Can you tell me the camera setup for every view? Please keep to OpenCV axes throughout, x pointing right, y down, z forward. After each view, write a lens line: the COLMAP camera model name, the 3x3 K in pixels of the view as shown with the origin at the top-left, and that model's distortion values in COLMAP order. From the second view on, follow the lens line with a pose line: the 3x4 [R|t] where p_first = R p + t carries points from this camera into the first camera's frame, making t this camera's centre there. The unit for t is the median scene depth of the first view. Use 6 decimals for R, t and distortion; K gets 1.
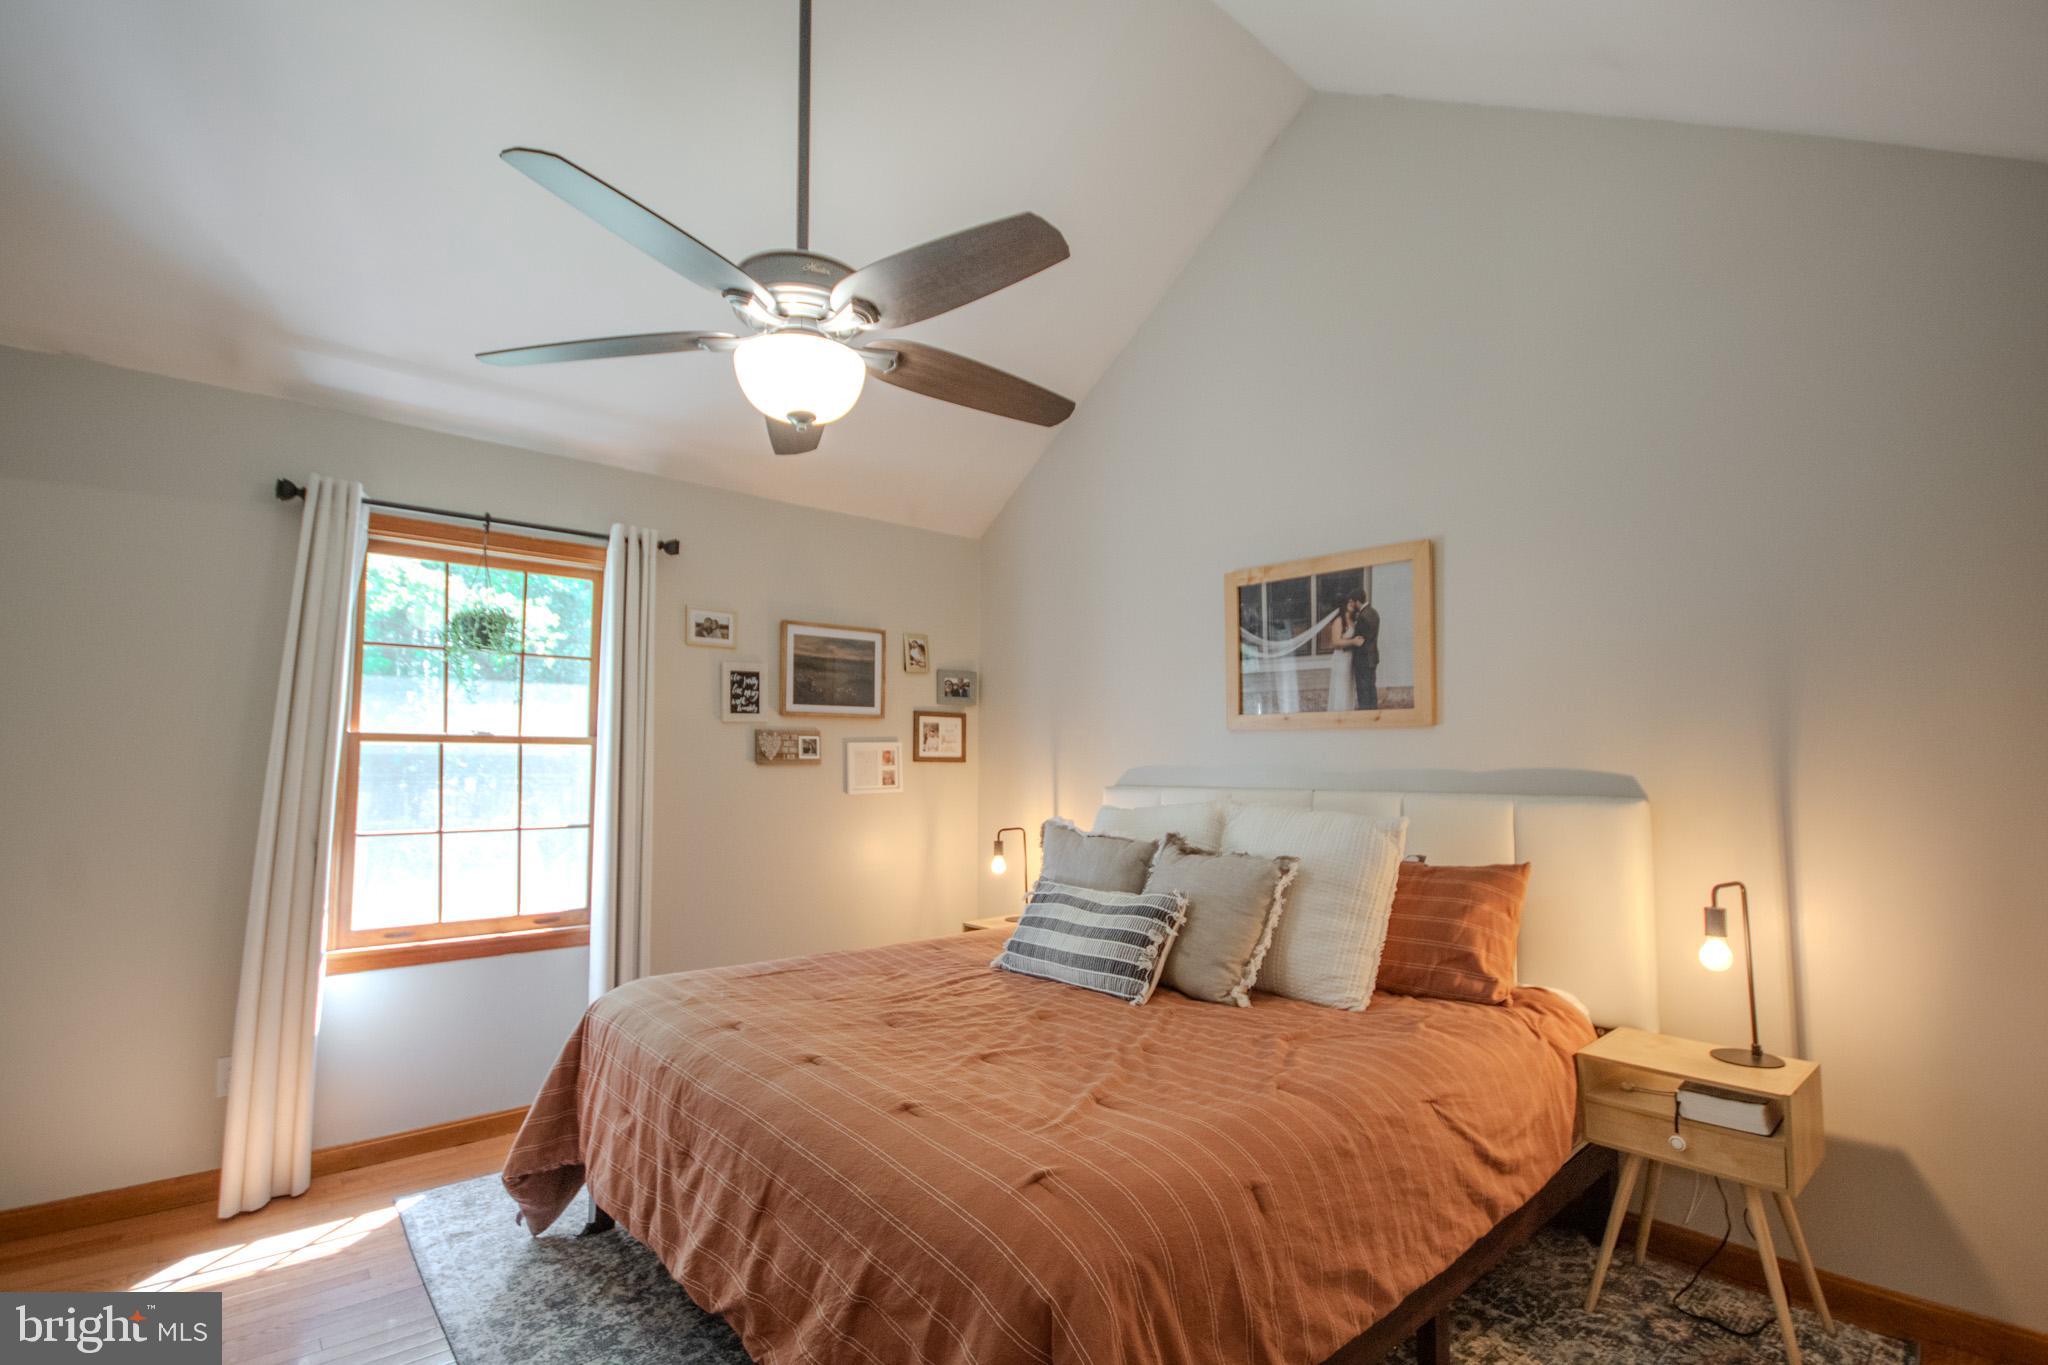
lens RADIAL K [[950.3, 0, 1023.4], [0, 950.3, 675.7], [0, 0, 1]] dist [-0.009653, -0.002117]
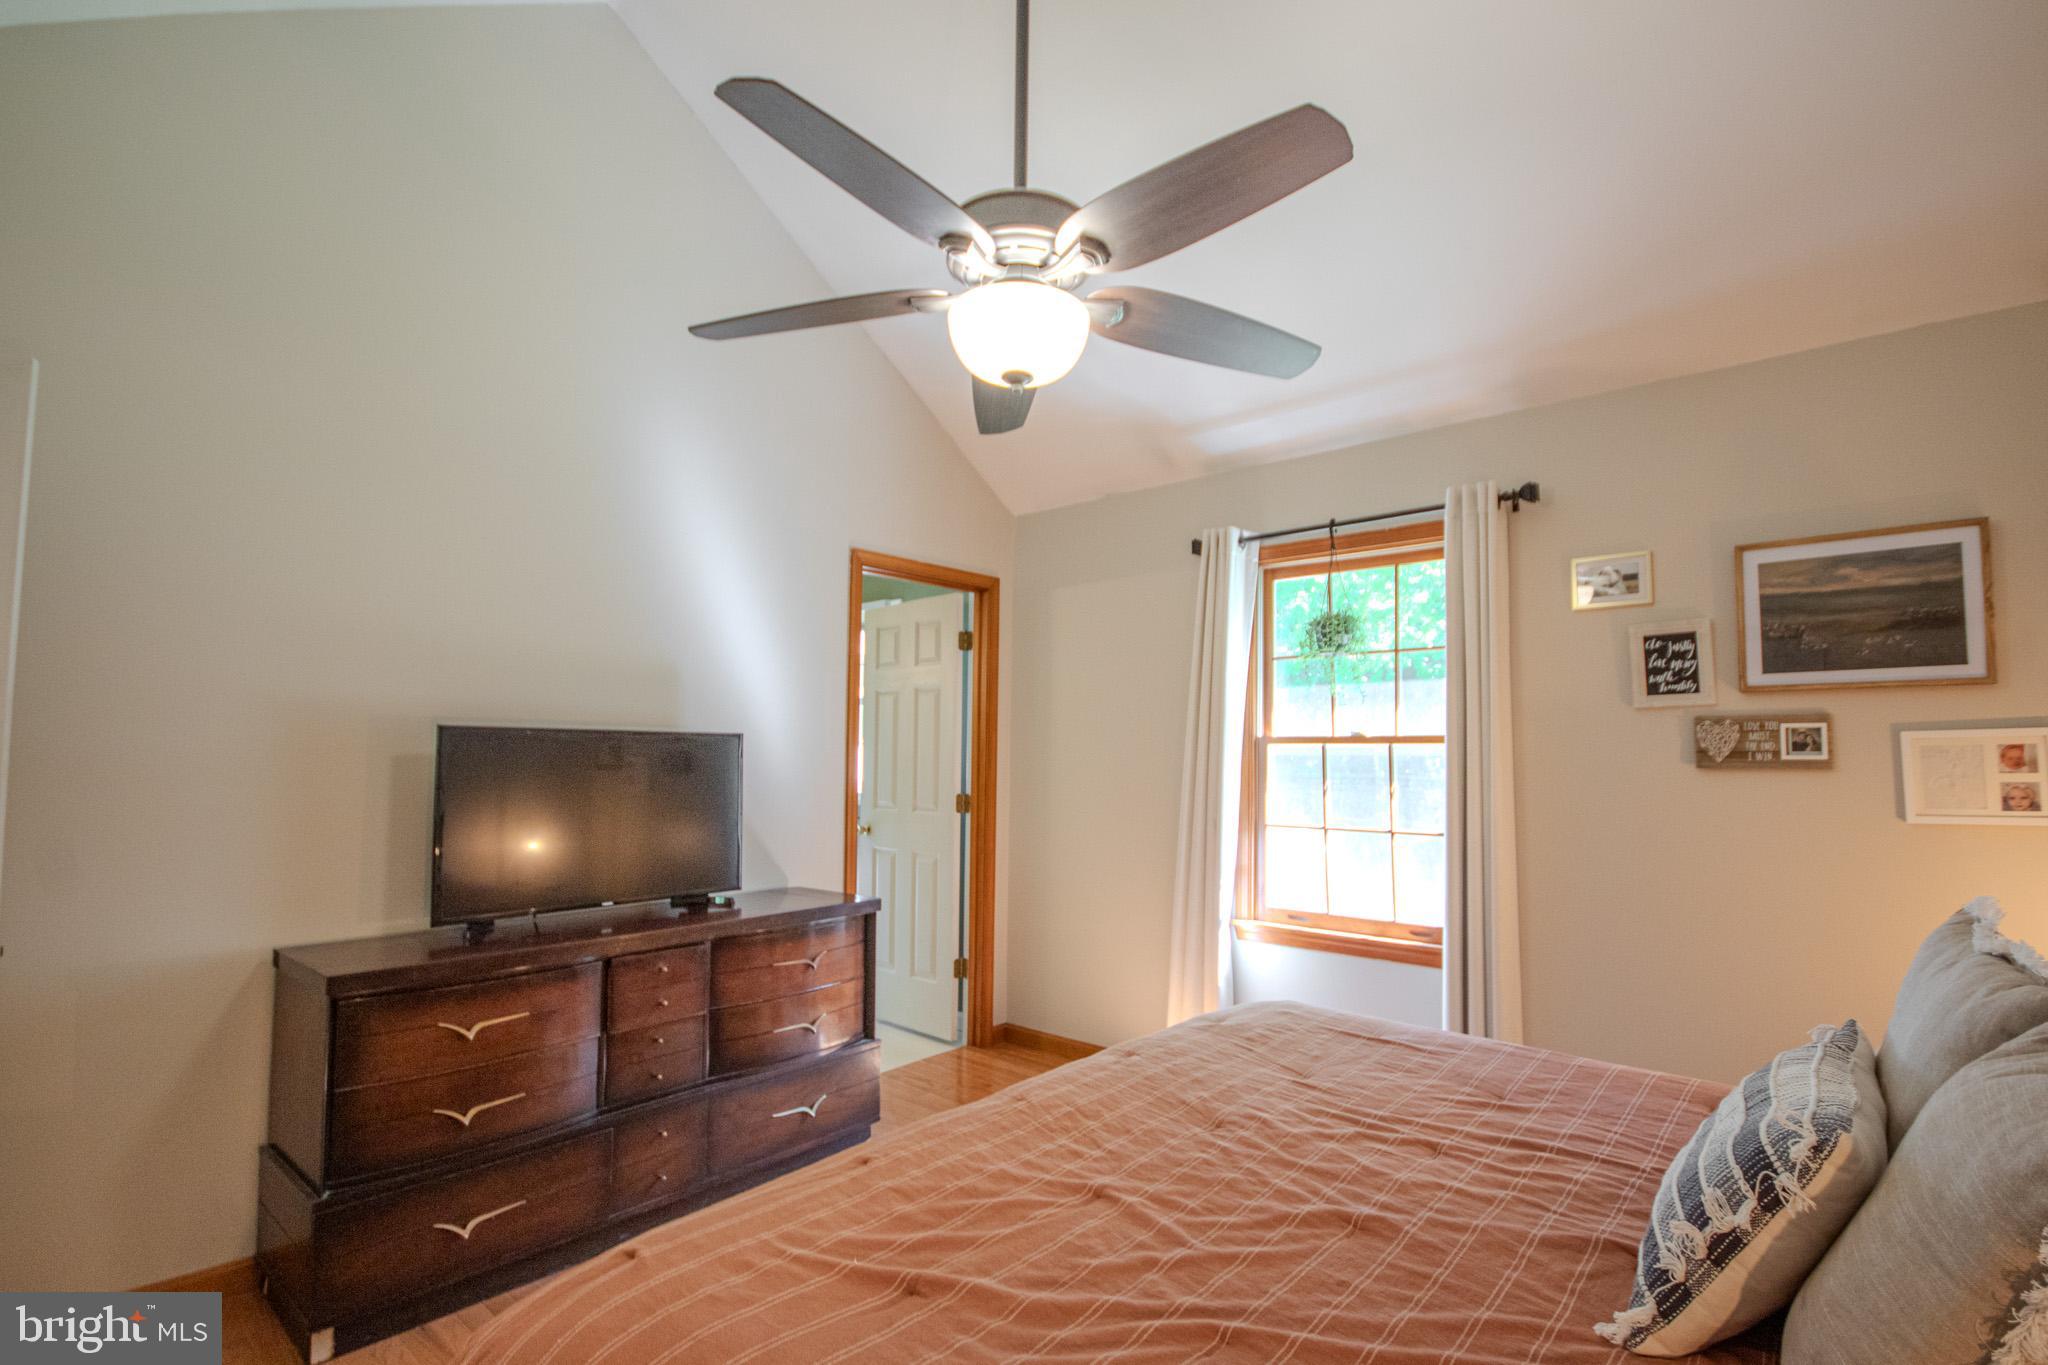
lens RADIAL K [[950.3, 0, 1035.8], [0, 950.3, 687.9], [0, 0, 1]] dist [-0.009653, -0.002117]
pose [[0.131676, -0.073498, -0.988564, 0.327910], [0.084726, 0.994433, -0.062649, 0.038867], [0.987665, -0.075508, 0.137170, 0.445284]]
